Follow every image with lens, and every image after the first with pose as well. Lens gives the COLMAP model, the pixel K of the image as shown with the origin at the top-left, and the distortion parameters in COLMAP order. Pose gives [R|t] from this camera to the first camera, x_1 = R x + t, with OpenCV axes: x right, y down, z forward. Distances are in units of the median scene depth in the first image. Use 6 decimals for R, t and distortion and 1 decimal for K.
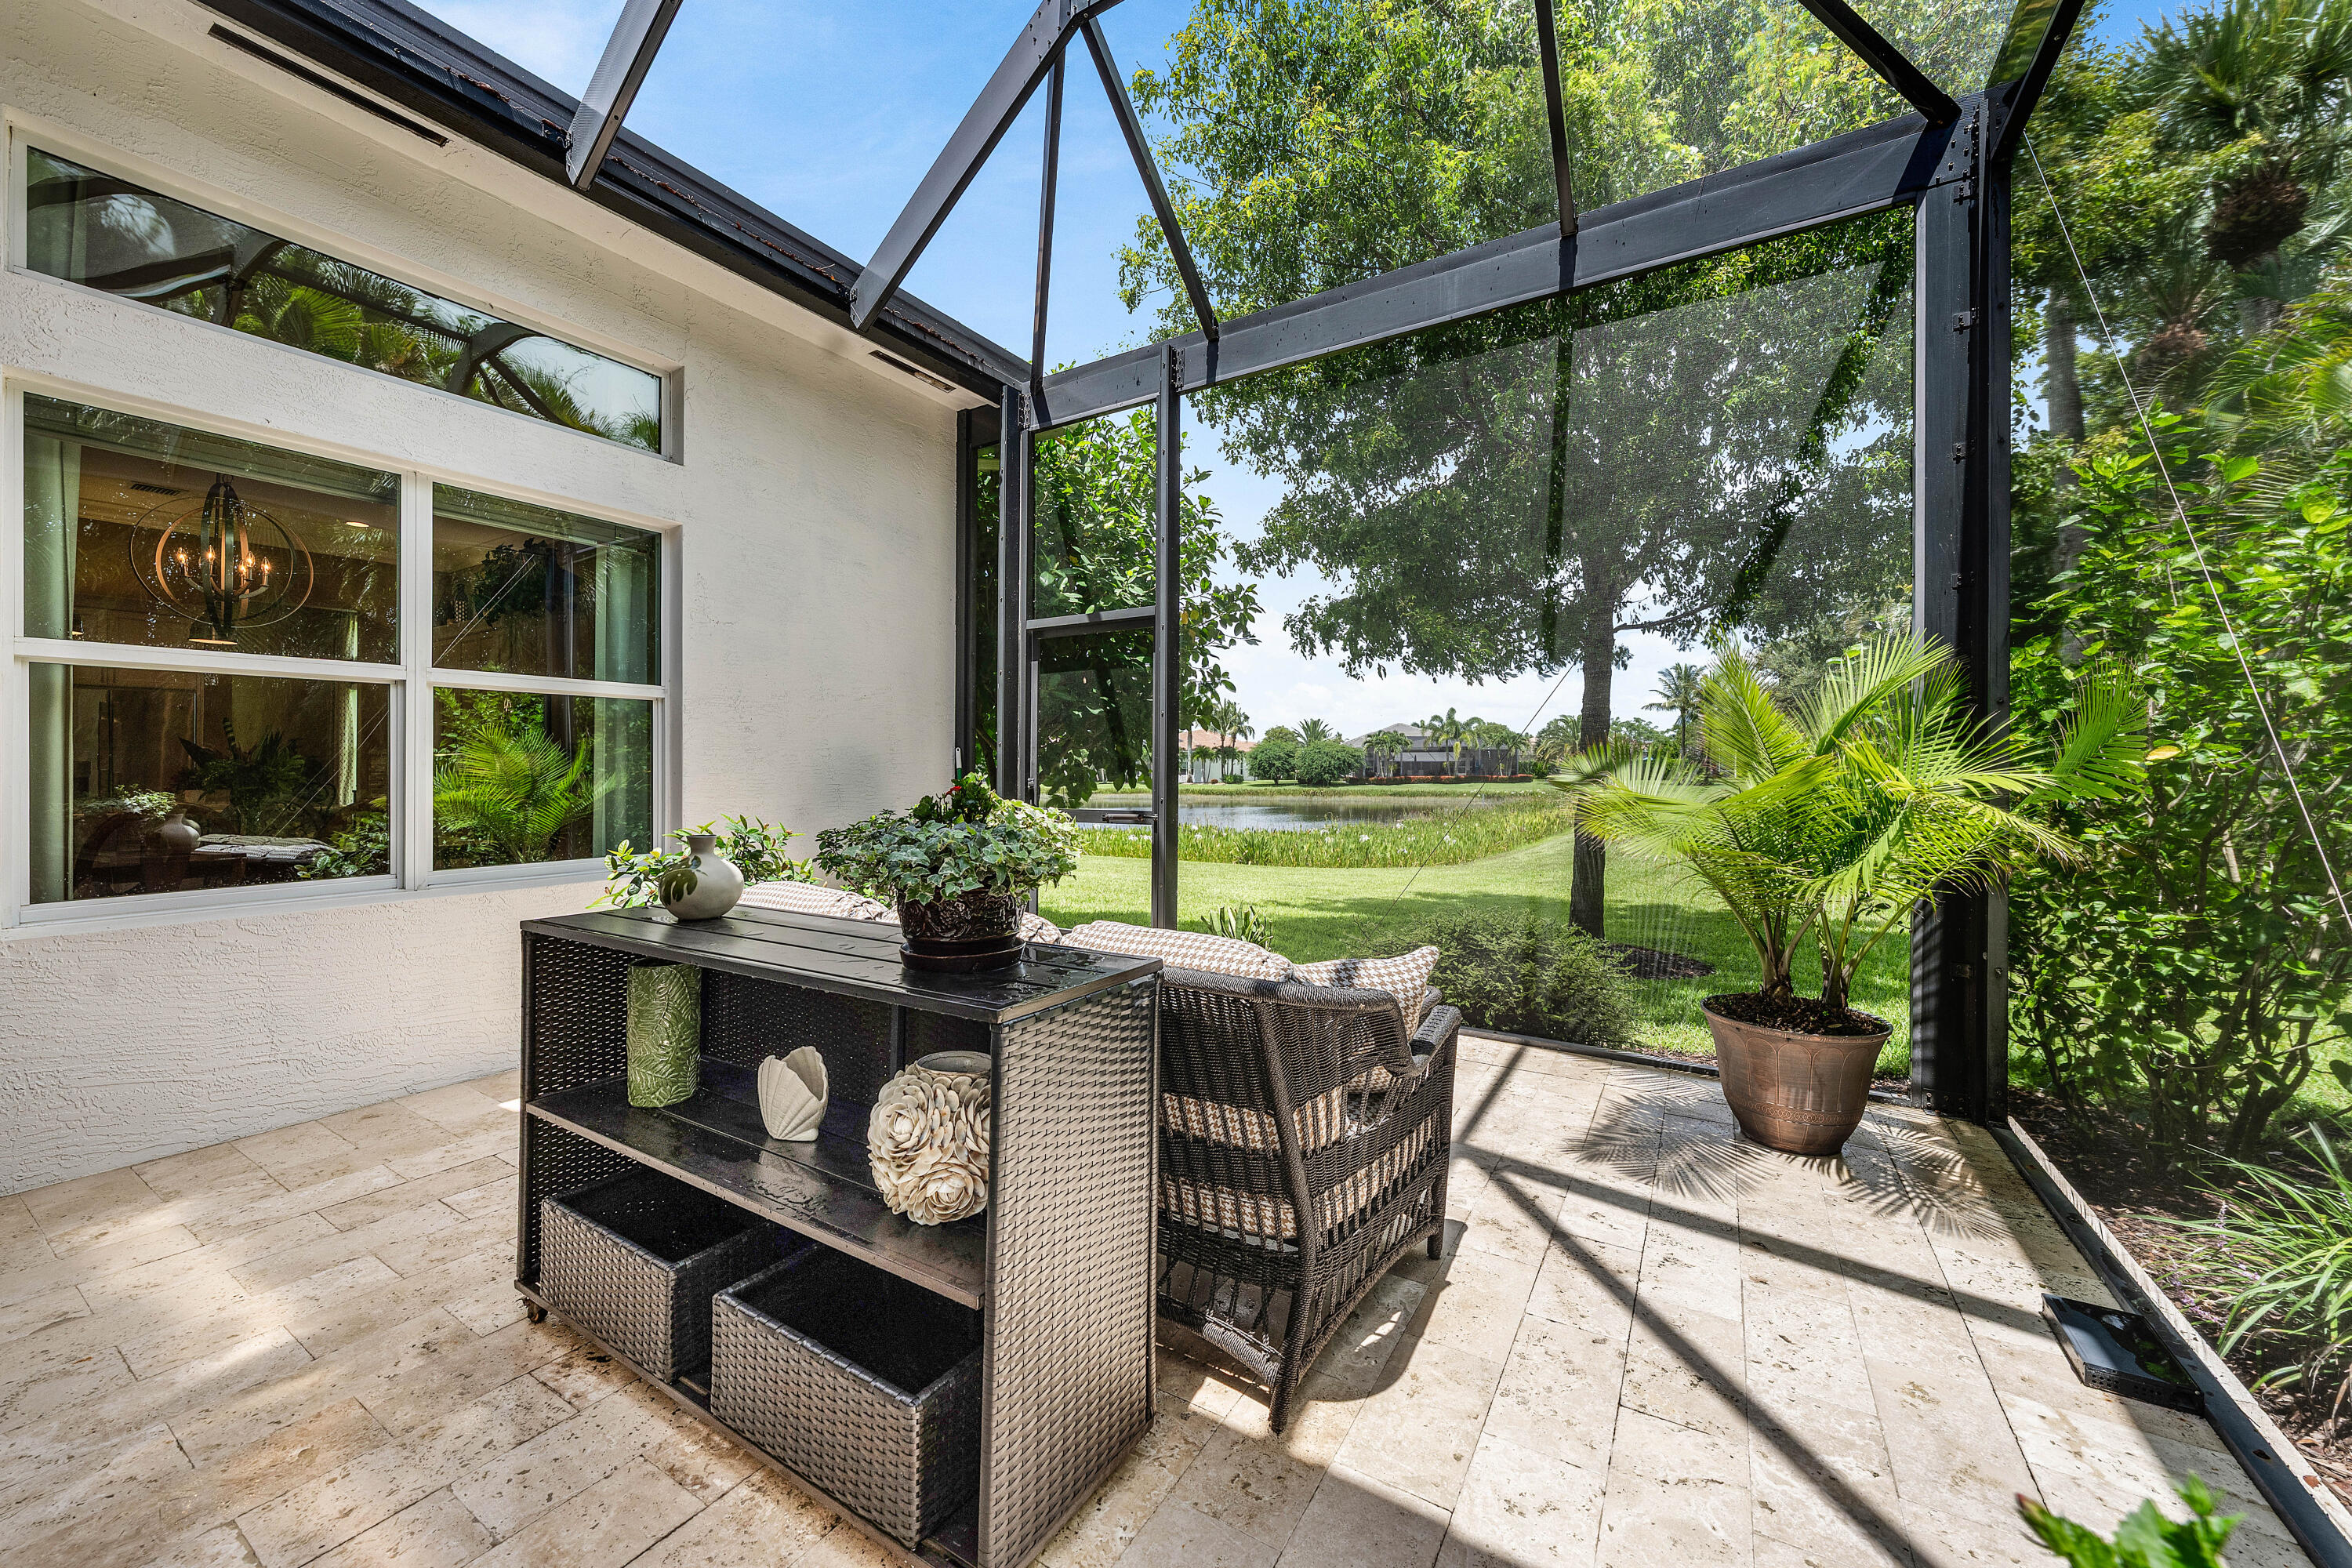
lens RADIAL K [[883.5, 0, 1171.2], [0, 883.5, 781.0], [0, 0, 1]] dist [-0.003829, -0.000157]
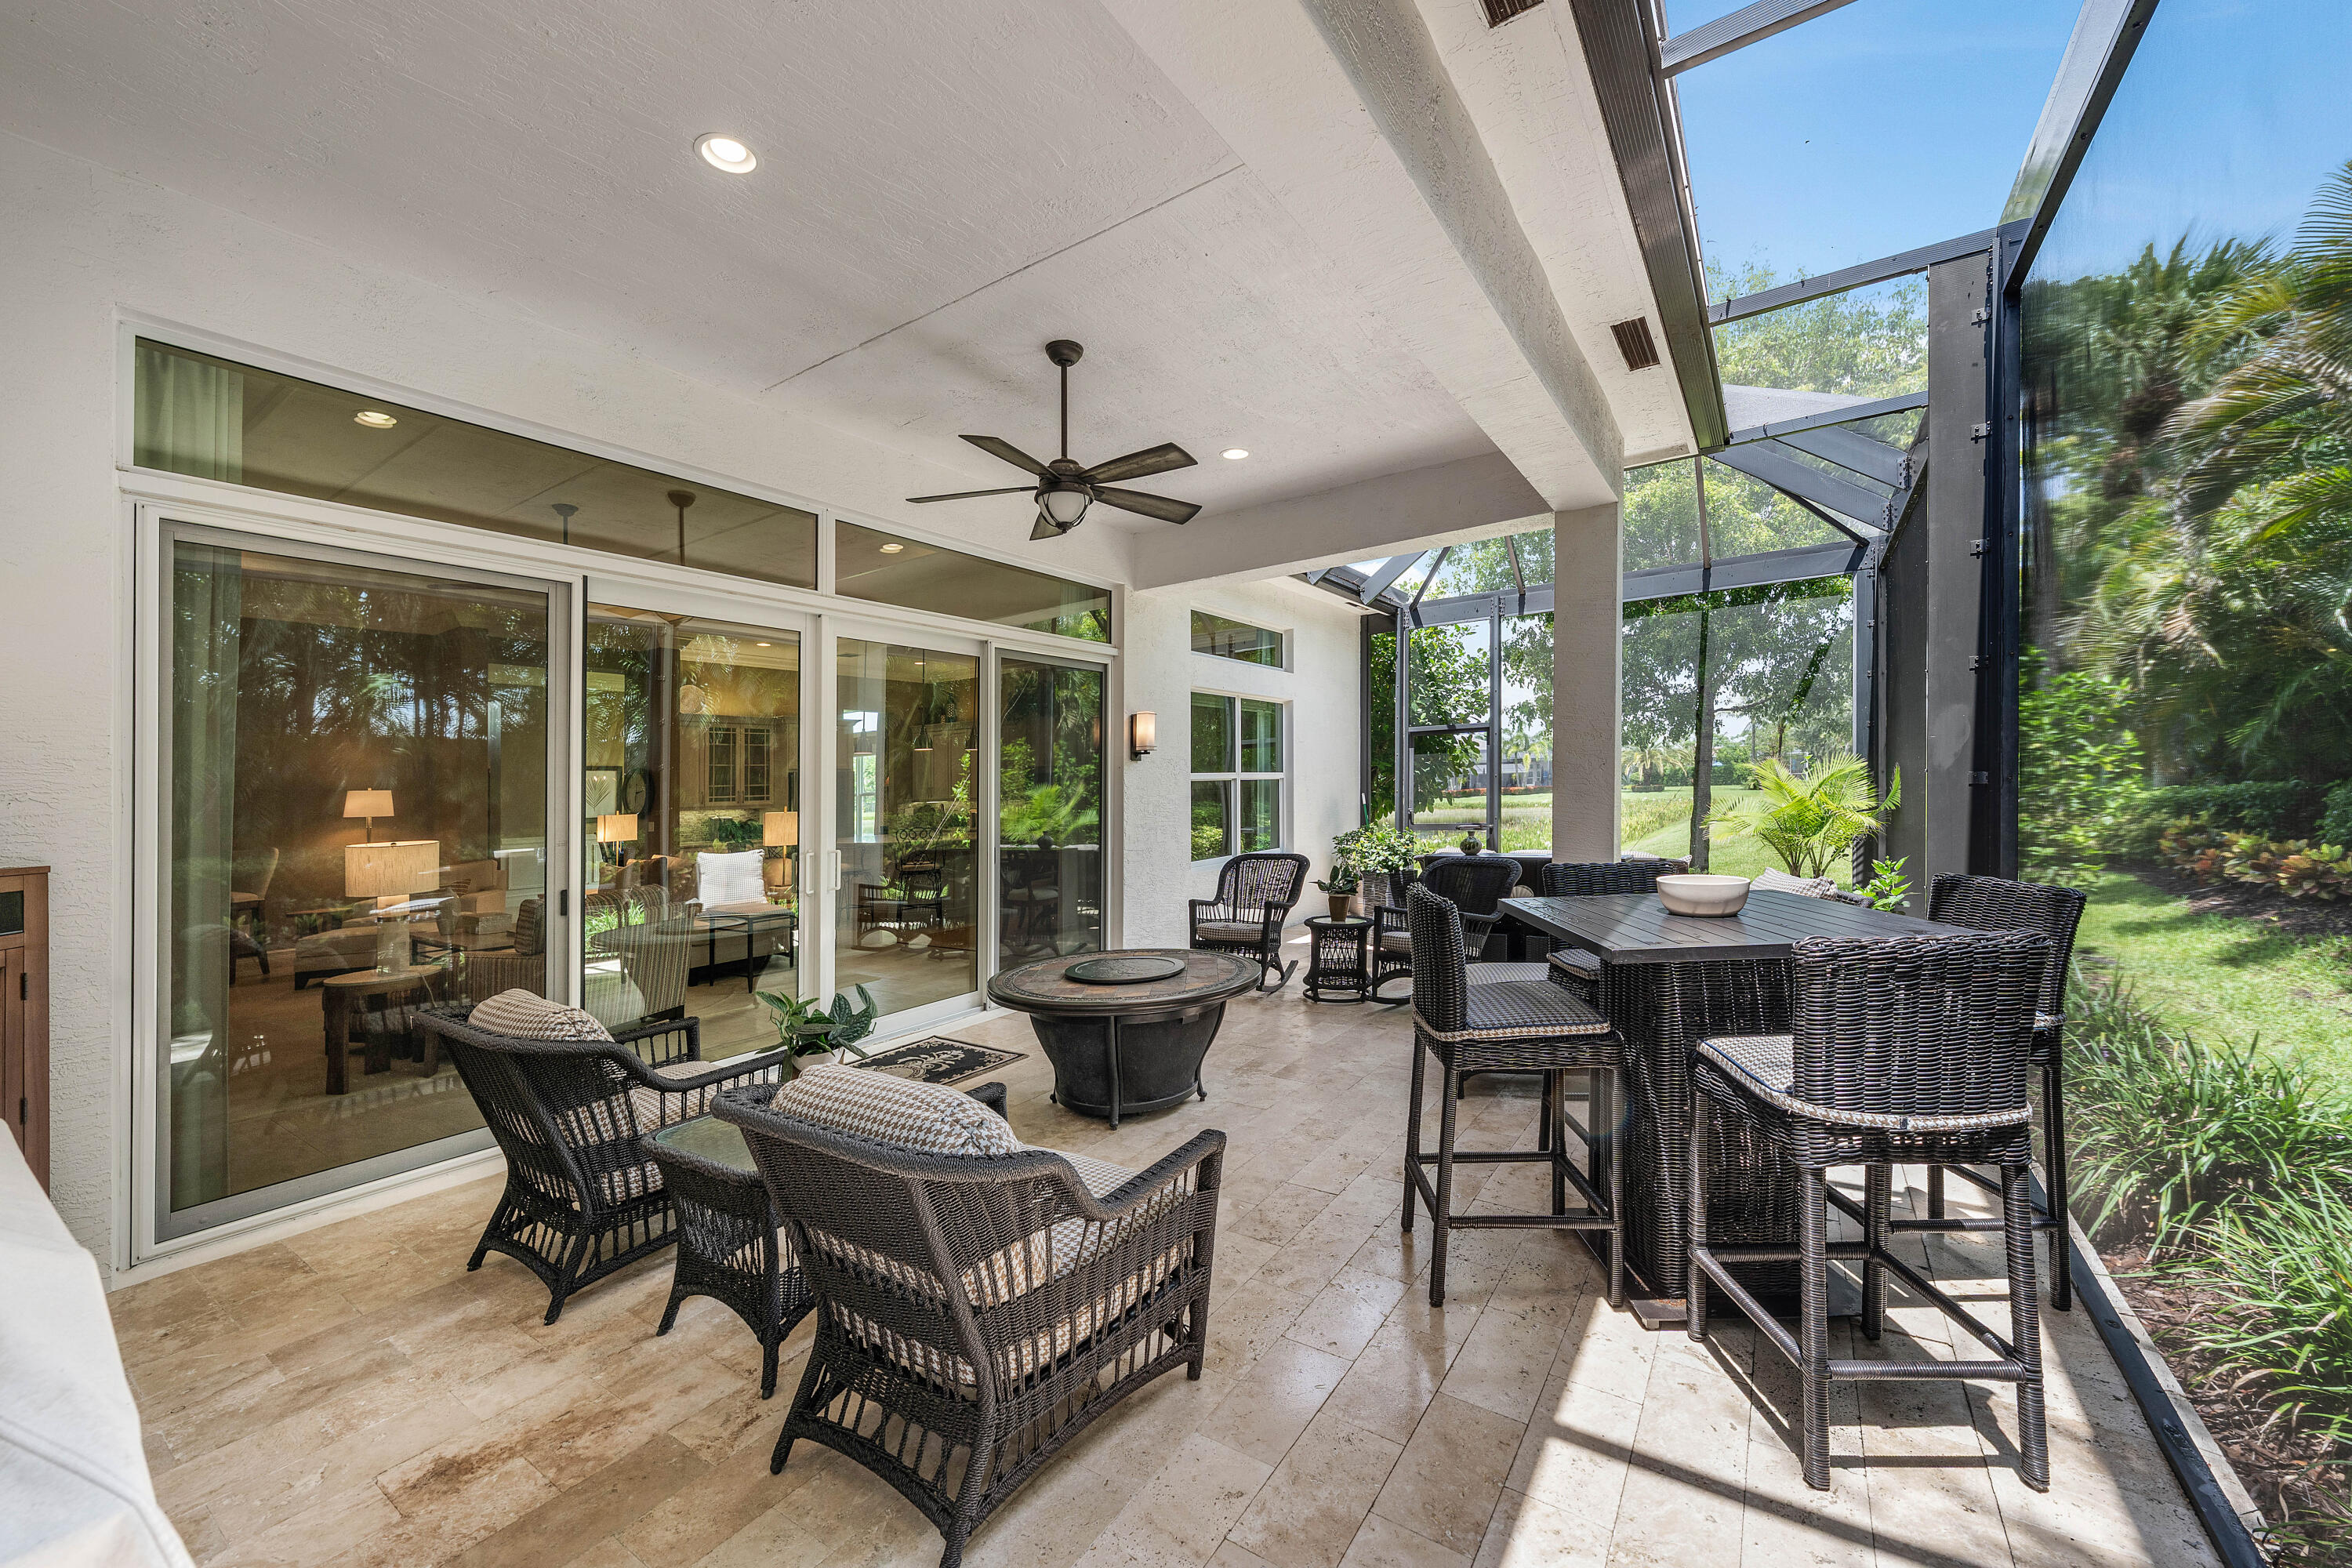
lens RADIAL K [[883.5, 0, 1195.3], [0, 883.5, 782.7], [0, 0, 1]] dist [-0.003829, -0.000157]
pose [[0.999144, -0.011157, -0.039839, -0.330837], [0.010610, 0.999847, -0.013895, -0.025805], [0.039988, 0.013460, 0.999109, -0.563557]]
